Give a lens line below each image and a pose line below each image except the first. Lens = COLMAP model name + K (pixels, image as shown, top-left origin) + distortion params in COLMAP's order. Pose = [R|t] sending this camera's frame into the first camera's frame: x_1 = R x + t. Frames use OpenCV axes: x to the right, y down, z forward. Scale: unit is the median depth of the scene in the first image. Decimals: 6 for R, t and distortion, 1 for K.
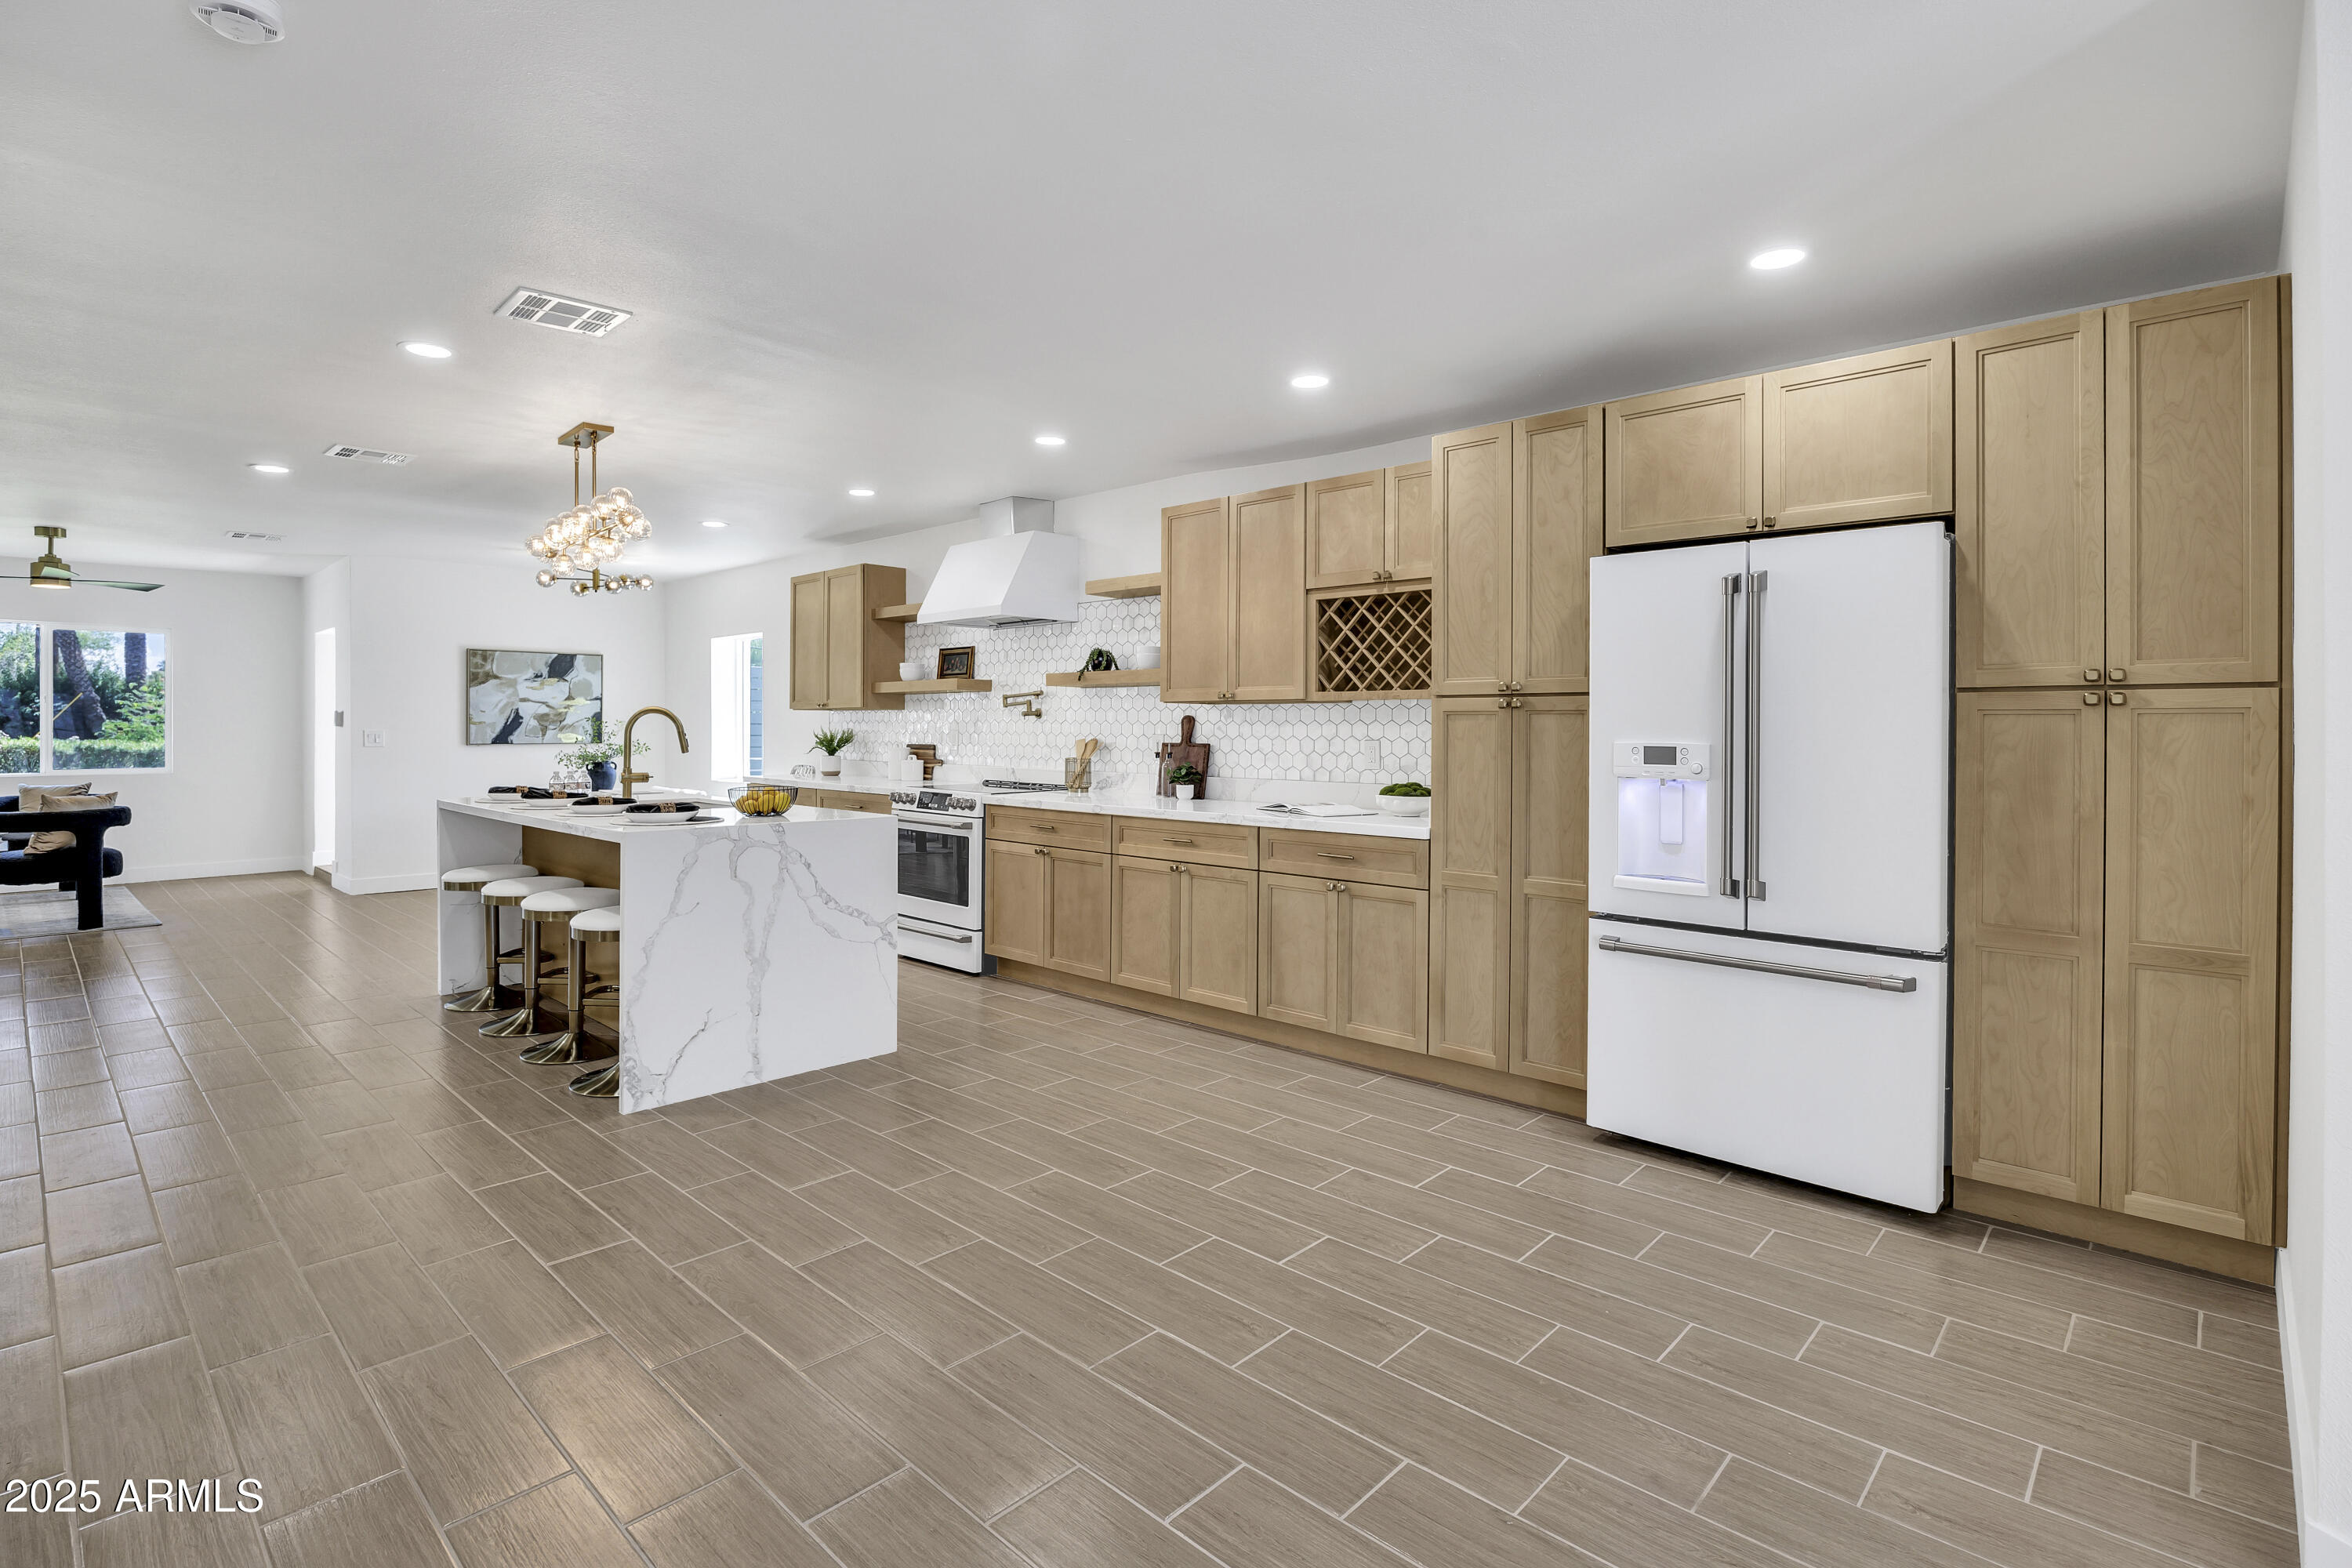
lens RADIAL K [[1124.8, 0, 1169.2], [0, 1124.8, 735.5], [0, 0, 1]] dist [-0.000165, -0.000156]
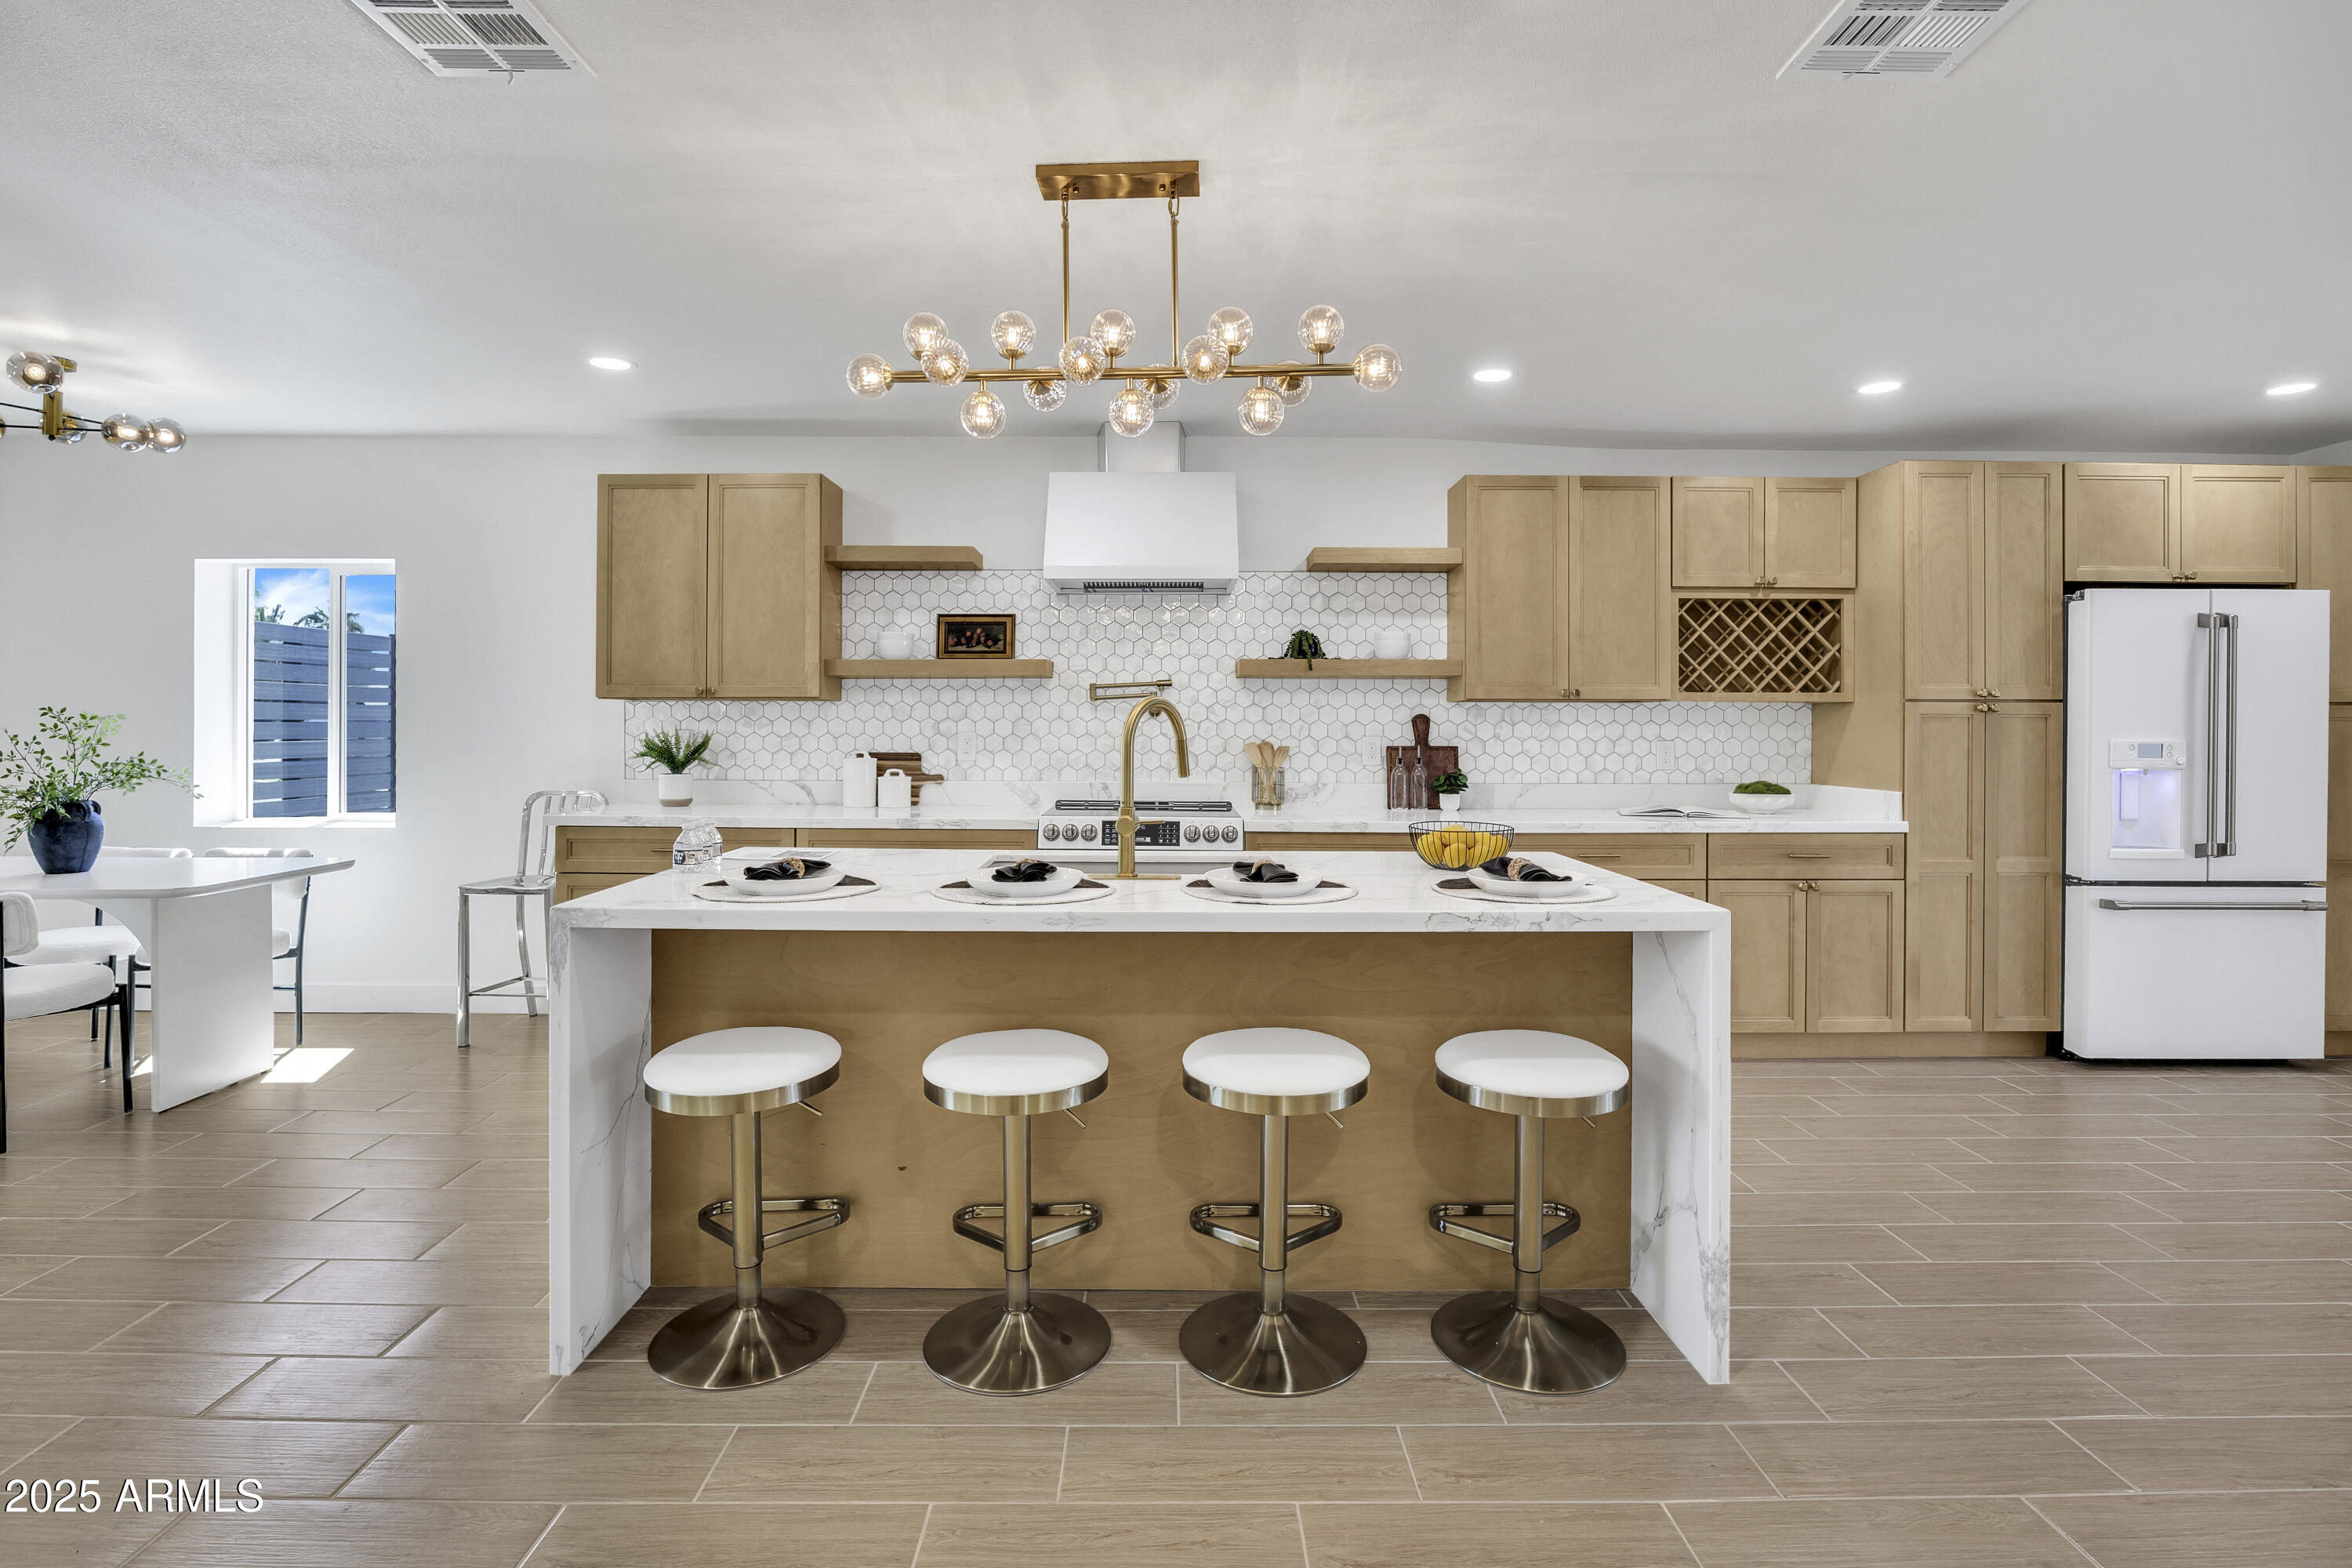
lens RADIAL K [[1118.8, 0, 1177.4], [0, 1118.8, 722.5], [0, 0, 1]] dist [-0.004086, 0.000052]
pose [[0.719413, 0.000790, 0.694582, -0.759904], [0.004792, 0.999970, -0.006100, -0.007430], [-0.694566, 0.007717, 0.719387, 0.532031]]
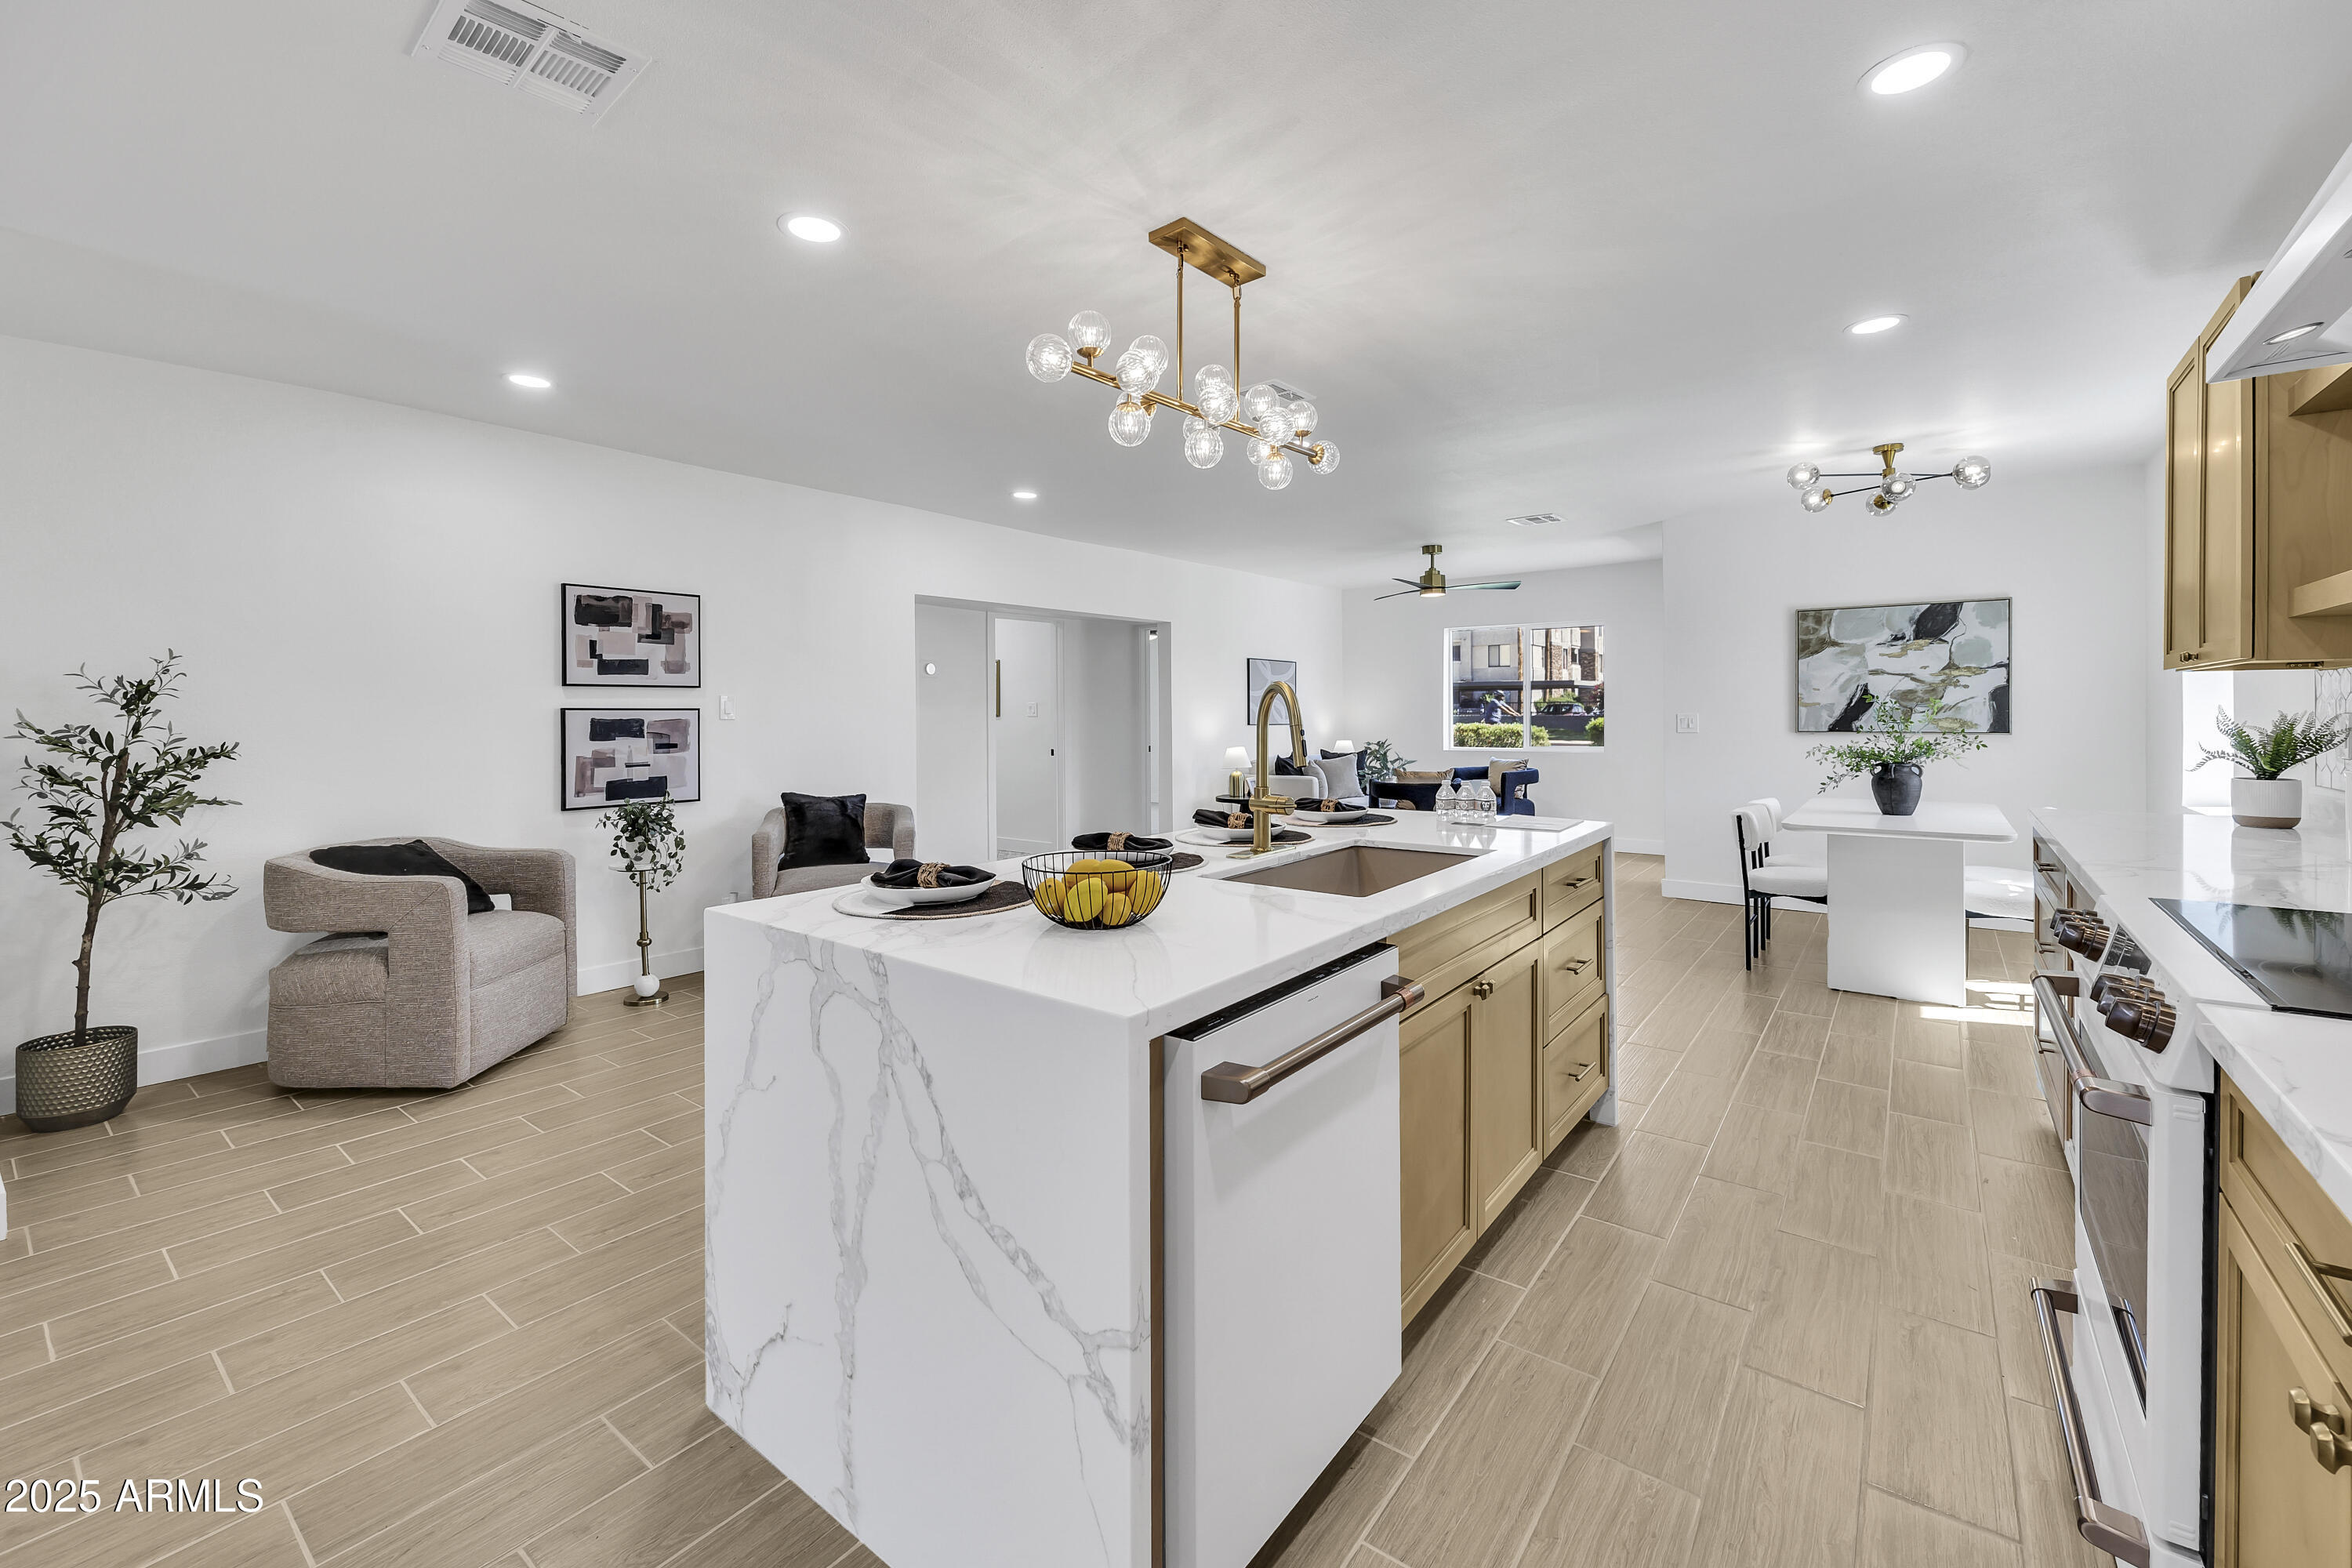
lens RADIAL K [[967.8, 0, 1175.1], [0, 967.8, 718.7], [0, 0, 1]] dist [-0.002018, -0.000155]
pose [[0.096302, 0.006087, -0.995334, 0.016985], [0.000486, 0.999981, 0.006163, -0.009070], [0.995352, -0.001077, 0.096297, 0.815597]]
